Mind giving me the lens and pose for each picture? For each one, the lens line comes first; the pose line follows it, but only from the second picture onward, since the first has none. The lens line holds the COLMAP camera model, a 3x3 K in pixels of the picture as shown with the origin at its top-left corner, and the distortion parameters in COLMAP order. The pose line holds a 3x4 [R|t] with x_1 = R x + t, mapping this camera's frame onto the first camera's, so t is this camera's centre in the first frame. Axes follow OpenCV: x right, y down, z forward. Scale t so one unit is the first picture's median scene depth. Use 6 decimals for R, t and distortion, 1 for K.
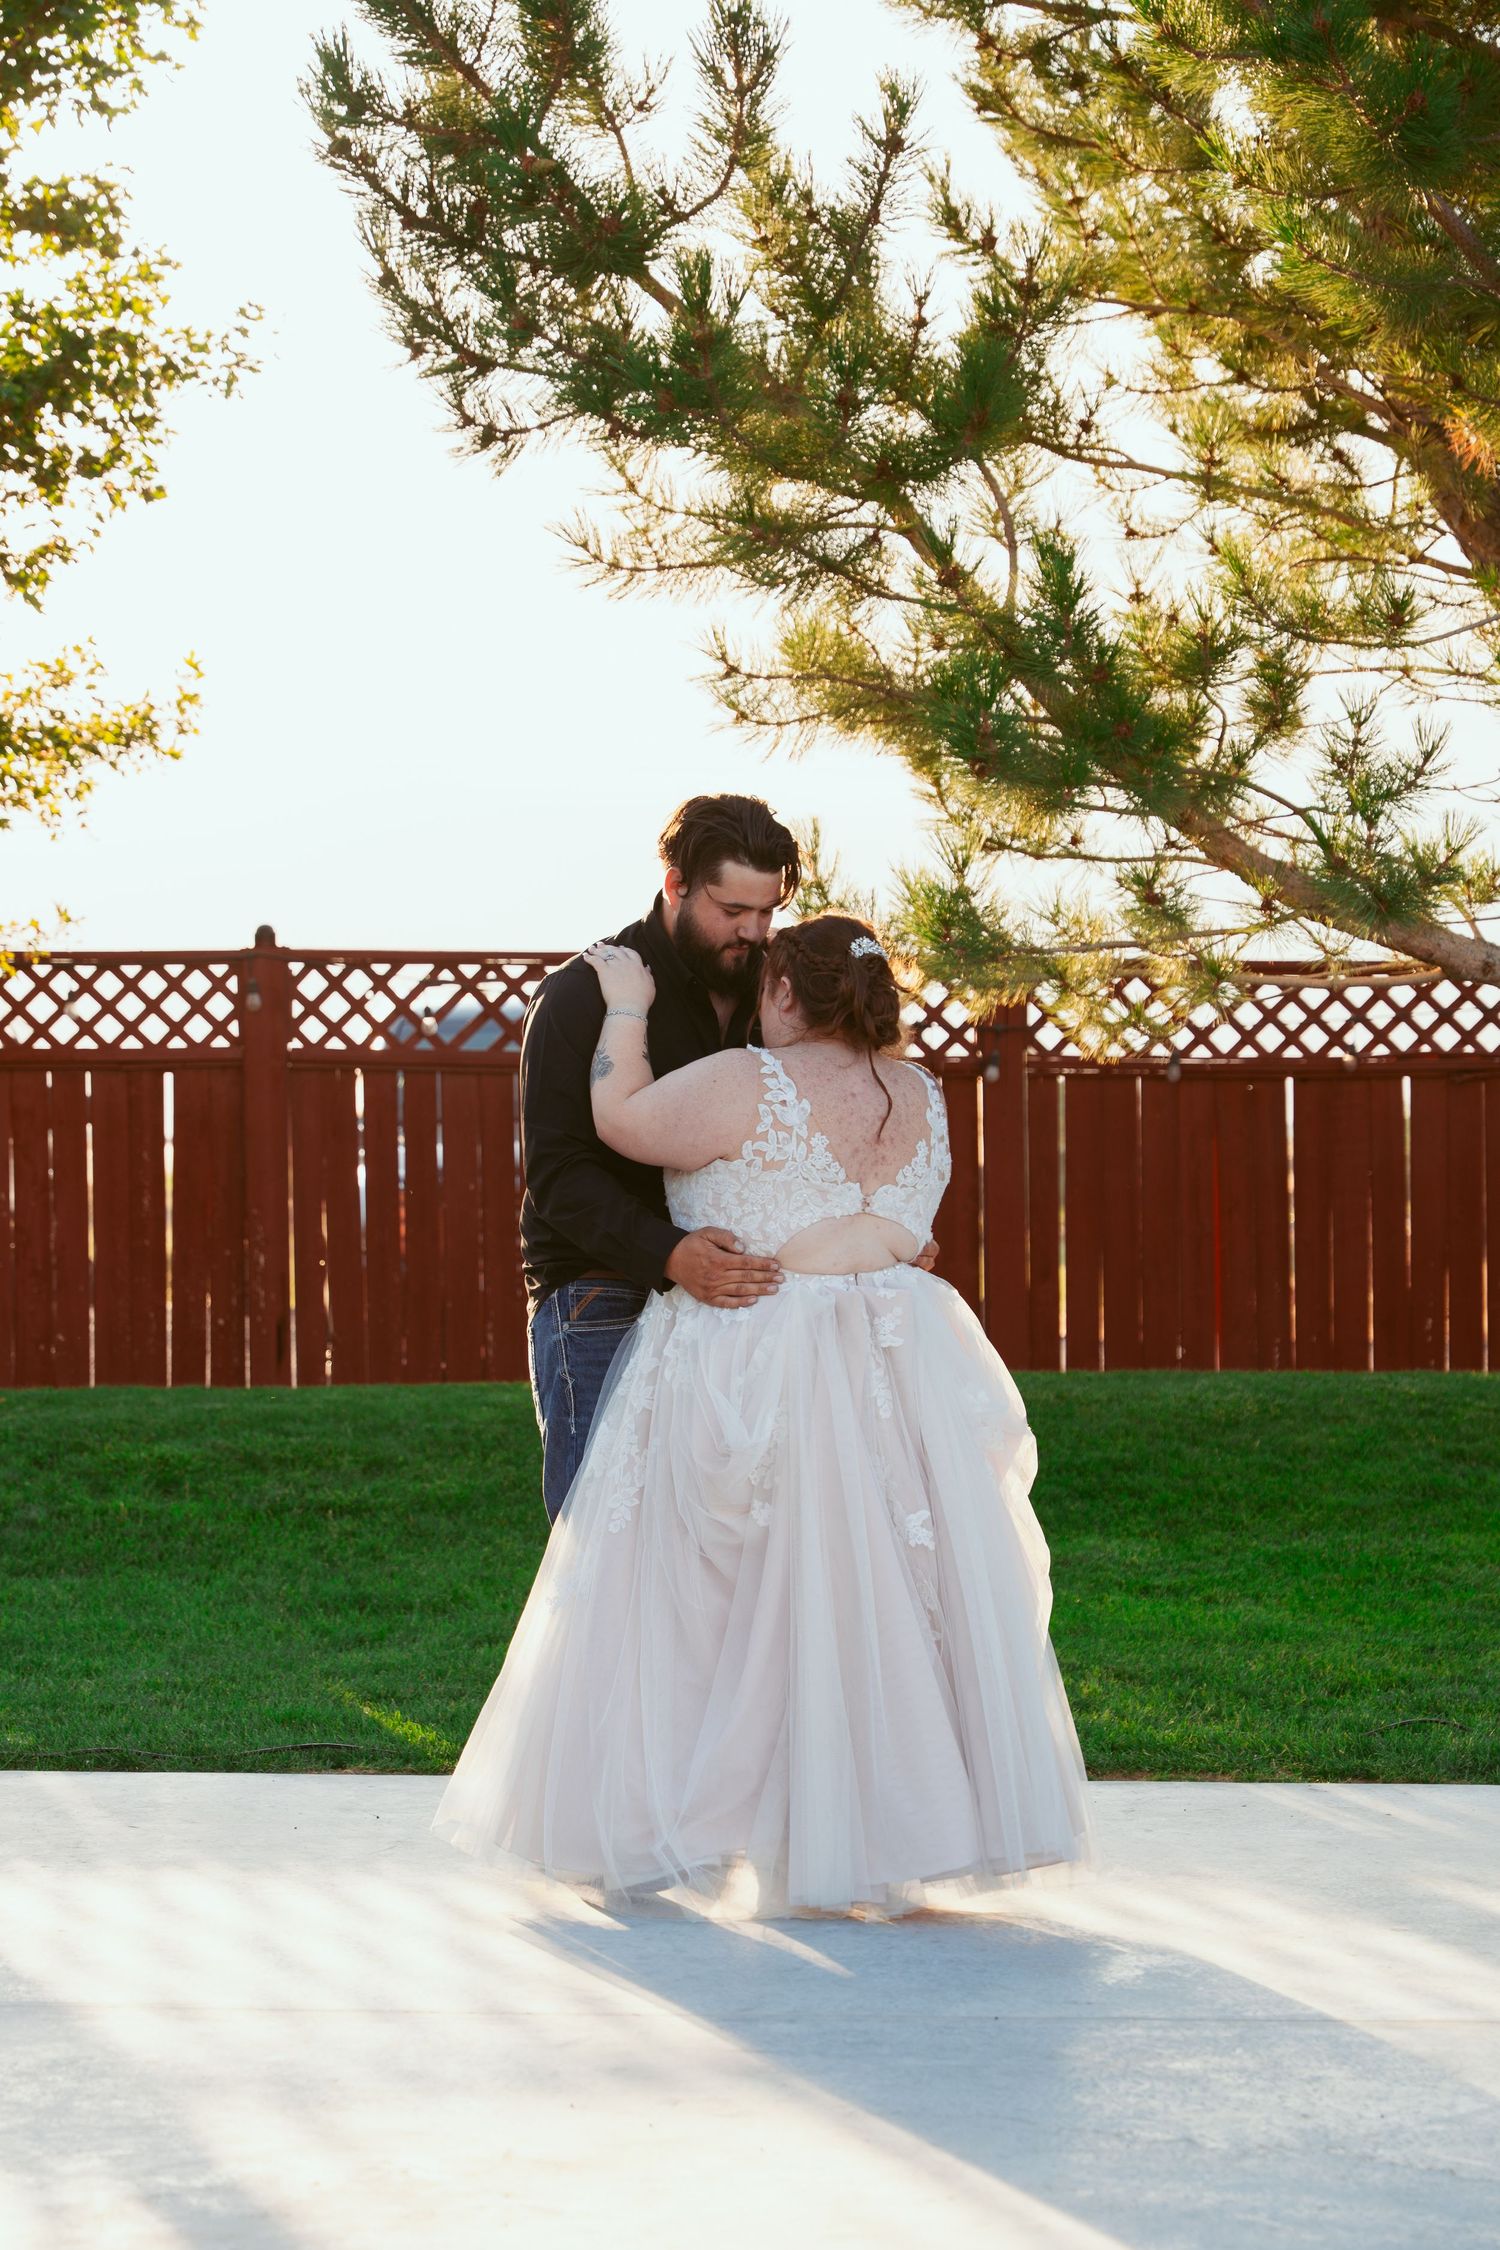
lens RADIAL K [[4779.7, 0, 599.1], [0, 4779.7, 1163.1], [0, 0, 1]] dist [0.015872, 0.094159]
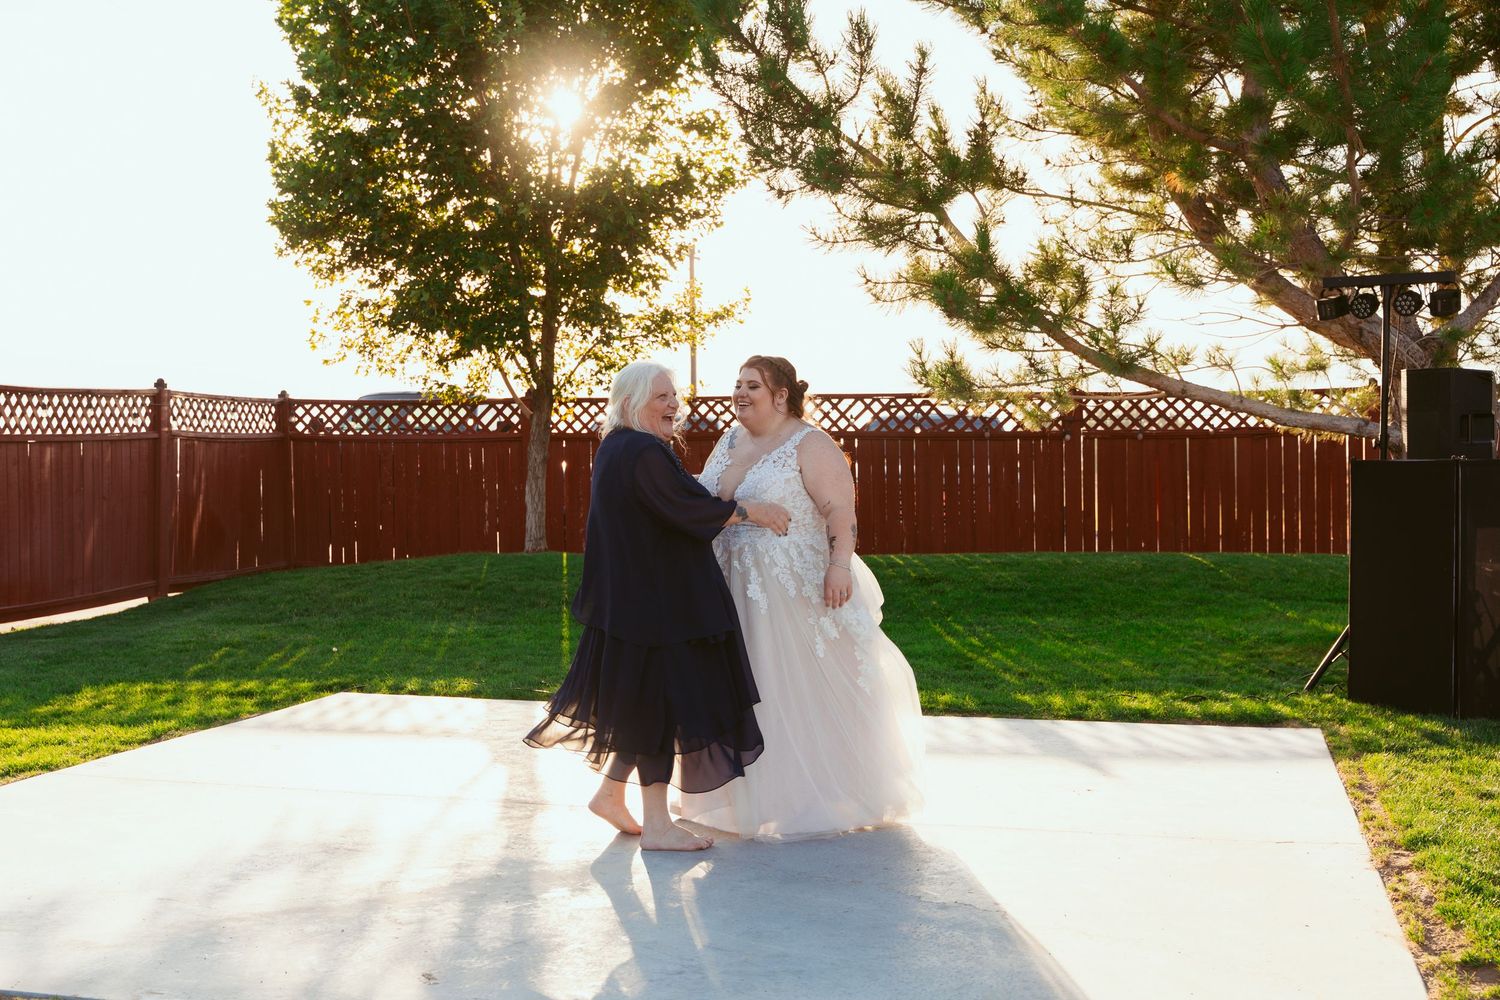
lens RADIAL K [[1688.4, 0, 678.3], [0, 1688.4, 509.2], [0, 0, 1]] dist [-0.011627, 0.009166]
pose [[0.974314, -0.001639, -0.225188, 0.122914], [0.006222, 0.999788, 0.019645, 0.001486], [0.225108, -0.020541, 0.974117, 0.083595]]
